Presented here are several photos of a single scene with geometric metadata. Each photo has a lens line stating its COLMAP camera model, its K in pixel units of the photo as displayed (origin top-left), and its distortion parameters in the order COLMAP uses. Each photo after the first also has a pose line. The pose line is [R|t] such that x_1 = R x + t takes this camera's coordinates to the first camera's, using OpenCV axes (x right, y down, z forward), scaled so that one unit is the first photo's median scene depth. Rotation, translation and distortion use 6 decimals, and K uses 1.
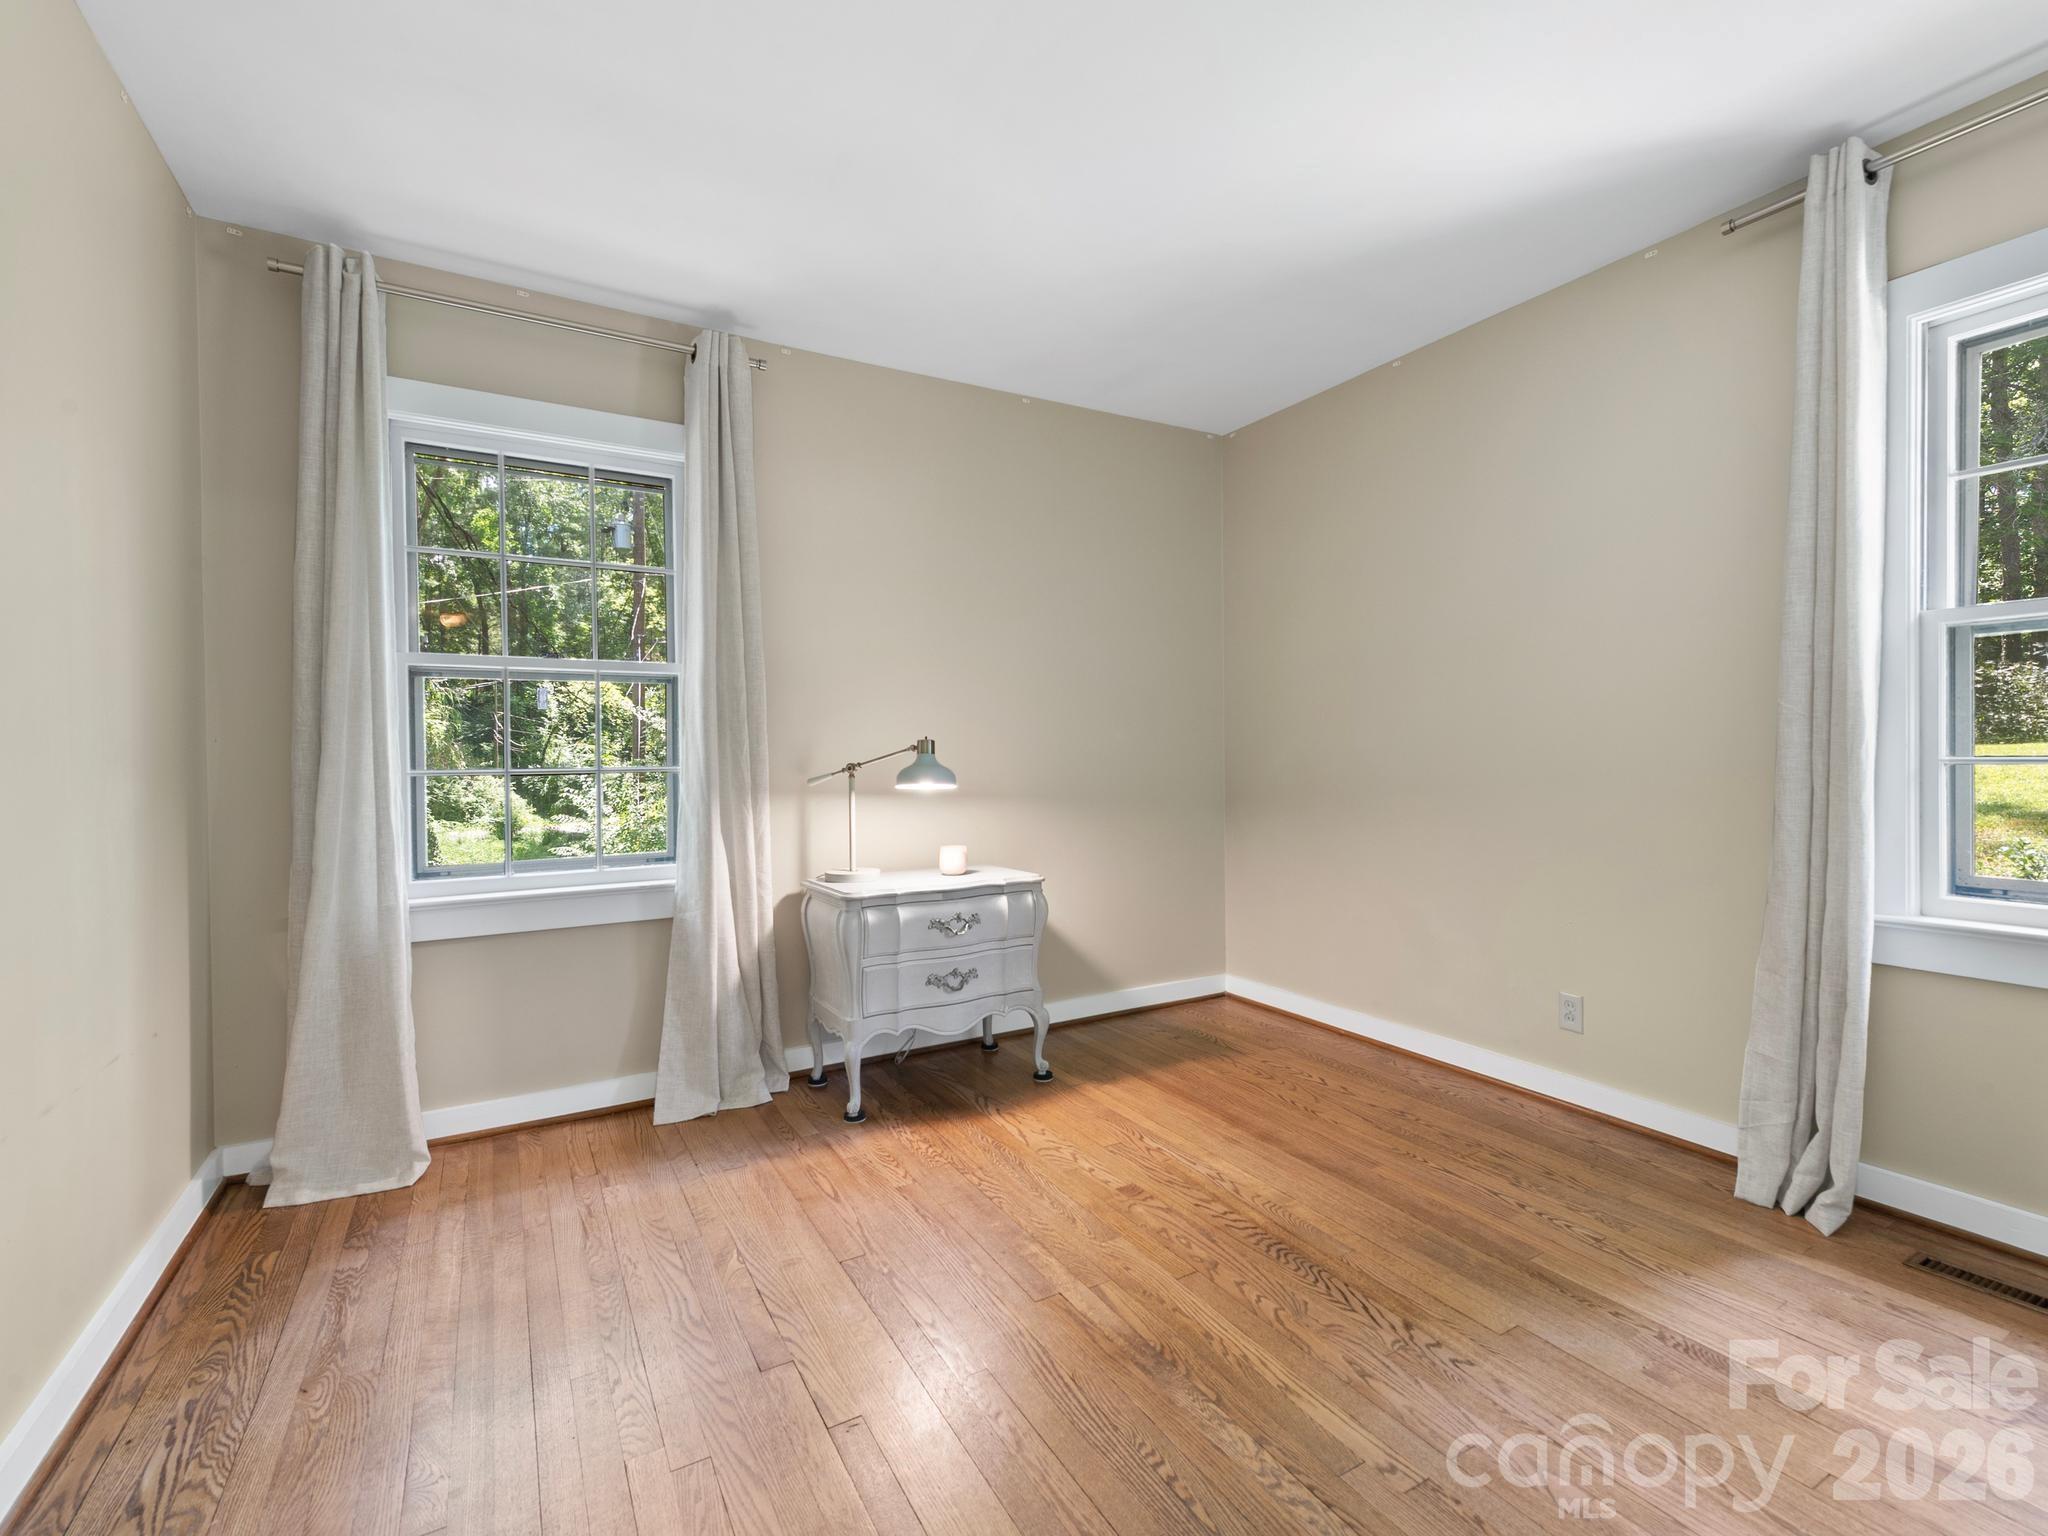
lens RADIAL K [[905.8, 0, 1024.0], [0, 905.8, 768.0], [0, 0, 1]] dist [0.023101, -0.008694]
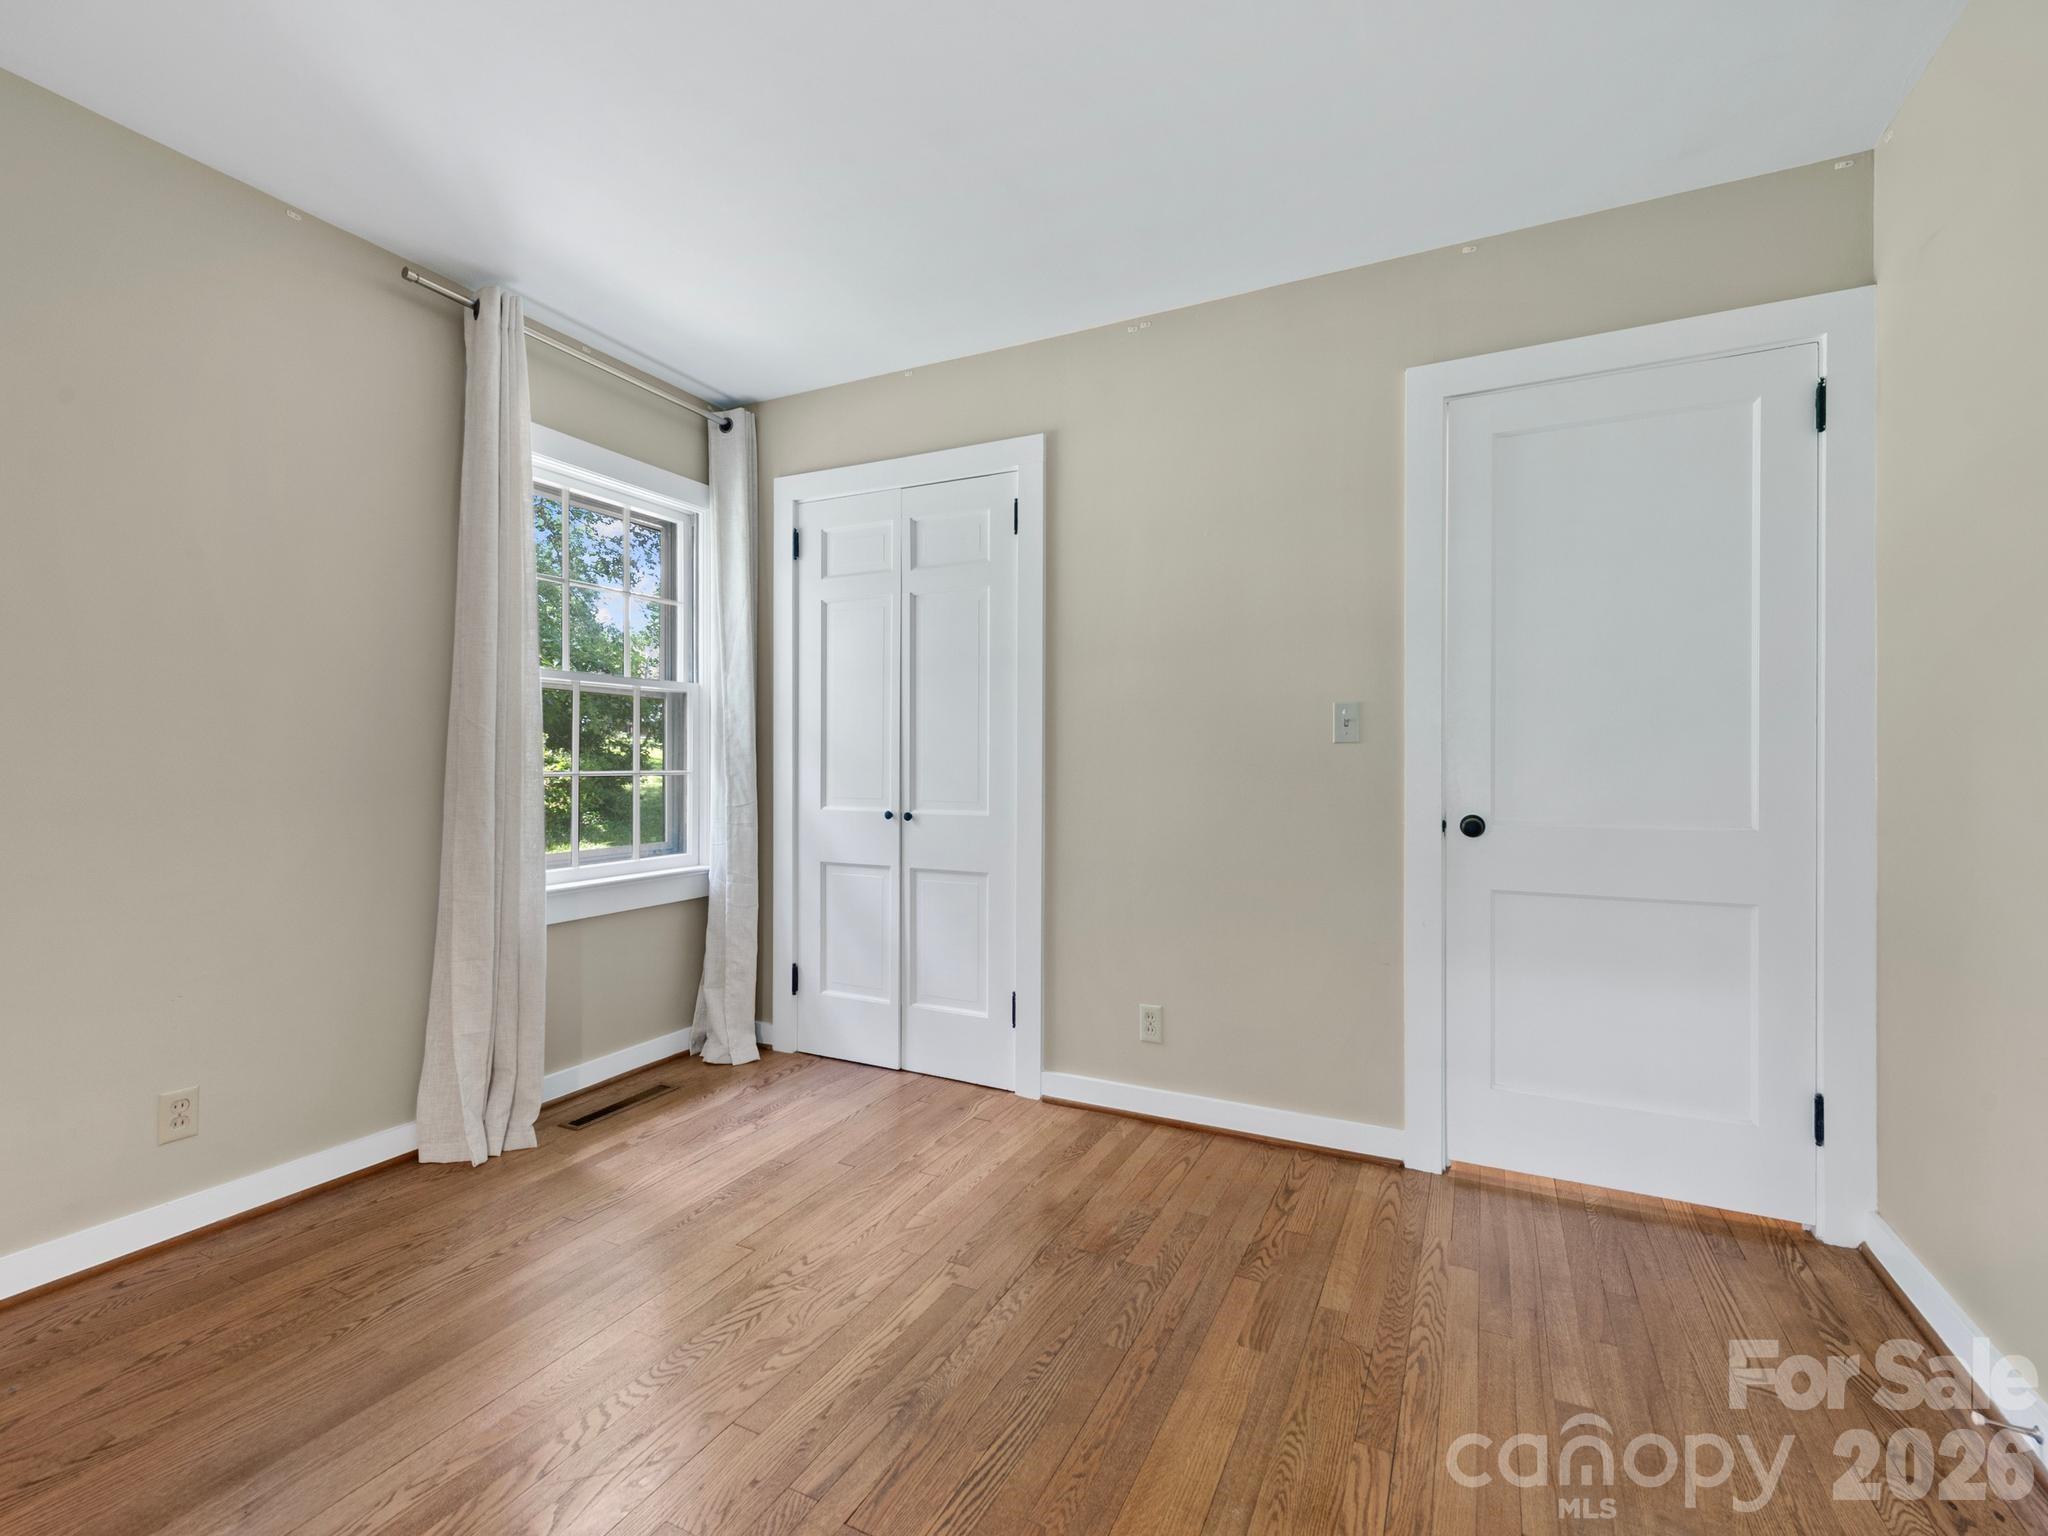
lens RADIAL K [[905.8, 0, 1024.0], [0, 905.8, 768.0], [0, 0, 1]] dist [0.023101, -0.008694]
pose [[-0.550399, 0.004674, 0.834889, -0.536352], [0.017326, 0.999833, 0.005824, -0.013352], [-0.834722, 0.017671, -0.550388, 1.065405]]
